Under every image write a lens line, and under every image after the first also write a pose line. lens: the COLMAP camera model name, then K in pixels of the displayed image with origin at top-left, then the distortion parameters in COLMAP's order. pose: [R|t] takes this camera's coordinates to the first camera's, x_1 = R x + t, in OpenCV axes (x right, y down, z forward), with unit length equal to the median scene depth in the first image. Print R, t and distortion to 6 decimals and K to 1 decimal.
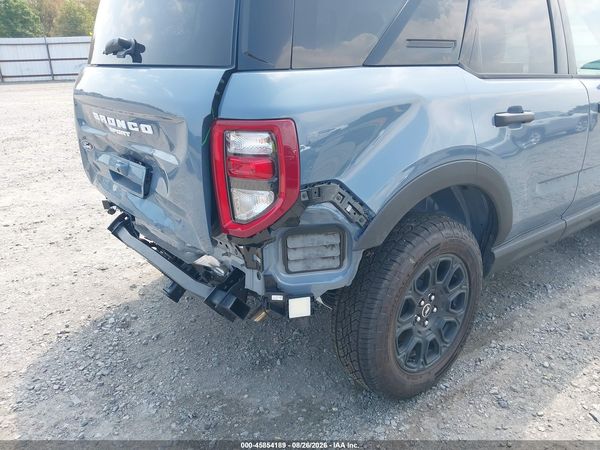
lens RADIAL K [[467.7, 0, 302.5], [0, 467.7, 227.8], [0, 0, 1]] dist [0.003393, -0.000975]
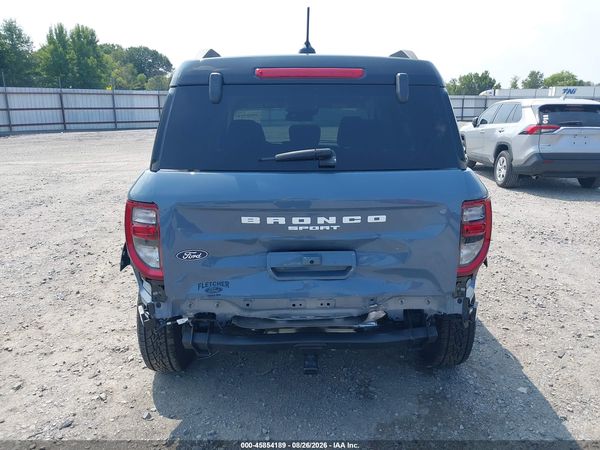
lens RADIAL K [[474.1, 0, 304.0], [0, 474.1, 218.7], [0, 0, 1]] dist [0.003111, -0.001455]
pose [[0.622106, -0.162809, 0.765818, -1.278678], [0.263544, 0.964605, -0.009017, -0.222534], [-0.737244, 0.207436, 0.642994, 0.277007]]
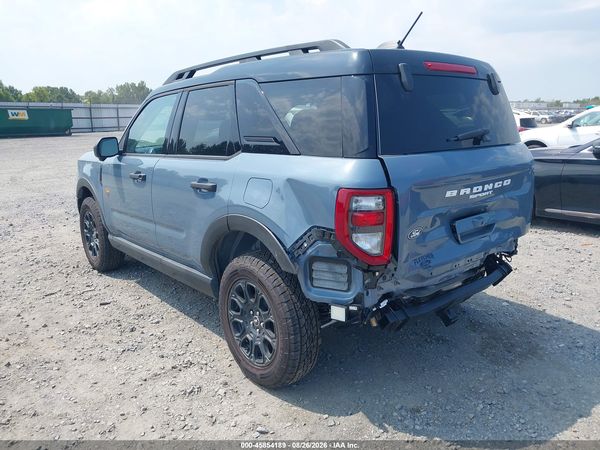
lens RADIAL K [[477.8, 0, 307.5], [0, 477.8, 213.9], [0, 0, 1]] dist [0.008617, -0.003956]
pose [[-0.003237, -0.185423, 0.982653, -1.788503], [0.358881, 0.916981, 0.174213, -0.582644], [-0.933378, 0.353219, 0.063577, 1.409804]]
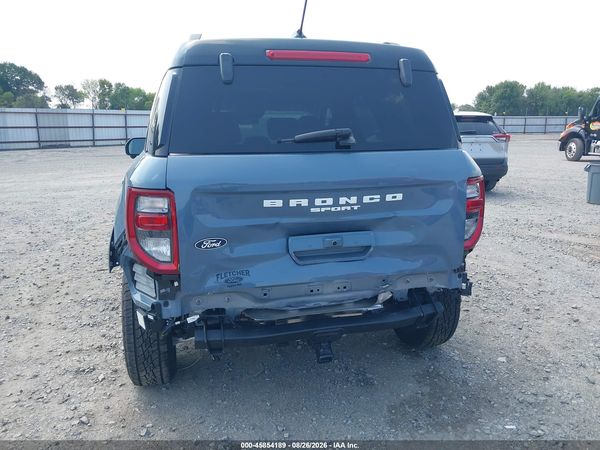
lens RADIAL K [[474.1, 0, 304.0], [0, 474.1, 218.7], [0, 0, 1]] dist [0.003111, -0.001455]
pose [[0.430014, -0.156814, 0.889099, -1.440421], [0.313004, 0.949615, 0.016103, -0.224349], [-0.846827, 0.271367, 0.457431, 0.549277]]
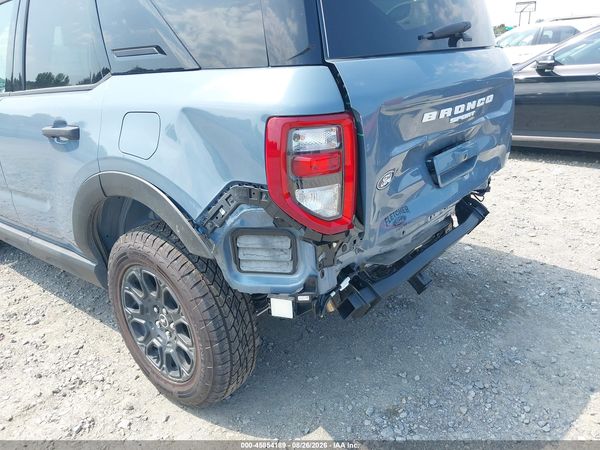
lens RADIAL K [[477.8, 0, 307.5], [0, 477.8, 213.9], [0, 0, 1]] dist [0.008617, -0.003956]
pose [[-0.172947, -0.292964, 0.940352, -1.353662], [0.394530, 0.854190, 0.338682, -0.504192], [-0.902461, 0.429571, -0.032147, 1.421412]]
